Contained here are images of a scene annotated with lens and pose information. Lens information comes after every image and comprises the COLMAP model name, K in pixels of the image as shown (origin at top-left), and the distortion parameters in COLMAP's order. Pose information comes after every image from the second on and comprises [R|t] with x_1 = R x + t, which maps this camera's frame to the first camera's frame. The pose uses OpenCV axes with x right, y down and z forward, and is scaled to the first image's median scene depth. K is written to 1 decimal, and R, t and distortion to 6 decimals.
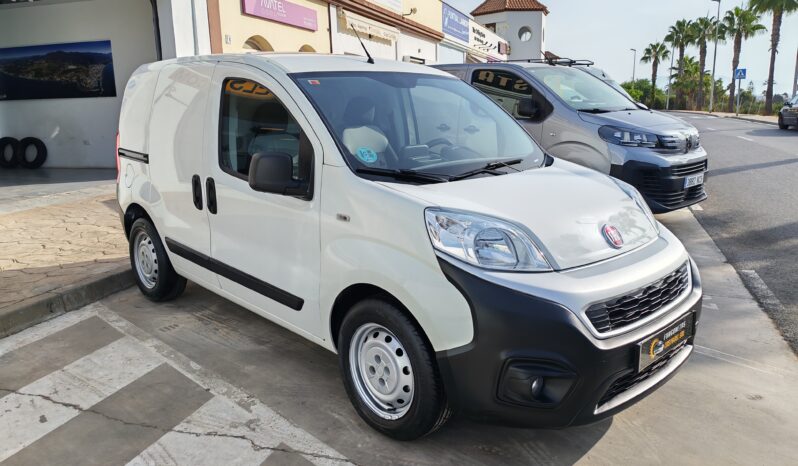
lens RADIAL K [[602.5, 0, 400.5], [0, 602.5, 231.0], [0, 0, 1]] dist [0.066307, -0.085698]
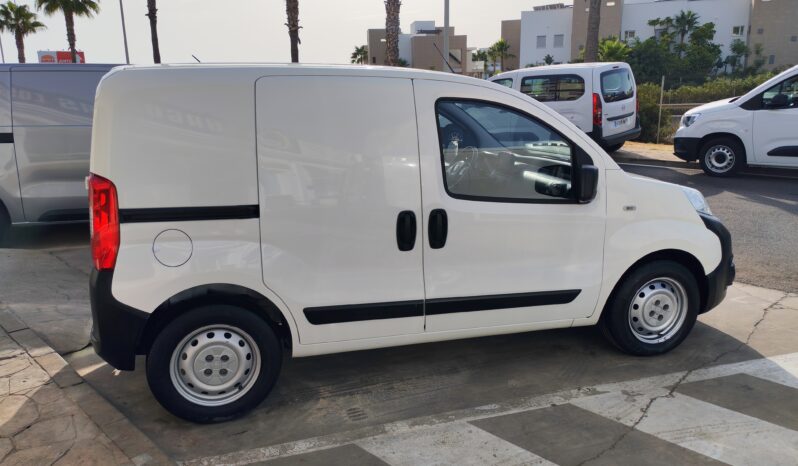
lens RADIAL K [[602.5, 0, 397.8], [0, 602.5, 234.7], [0, 0, 1]] dist [0.066307, -0.085698]
pose [[0.450264, -0.203888, 0.869305, -1.261540], [0.193136, 0.972771, 0.128119, -0.198010], [-0.871757, 0.110207, 0.477382, 0.710316]]
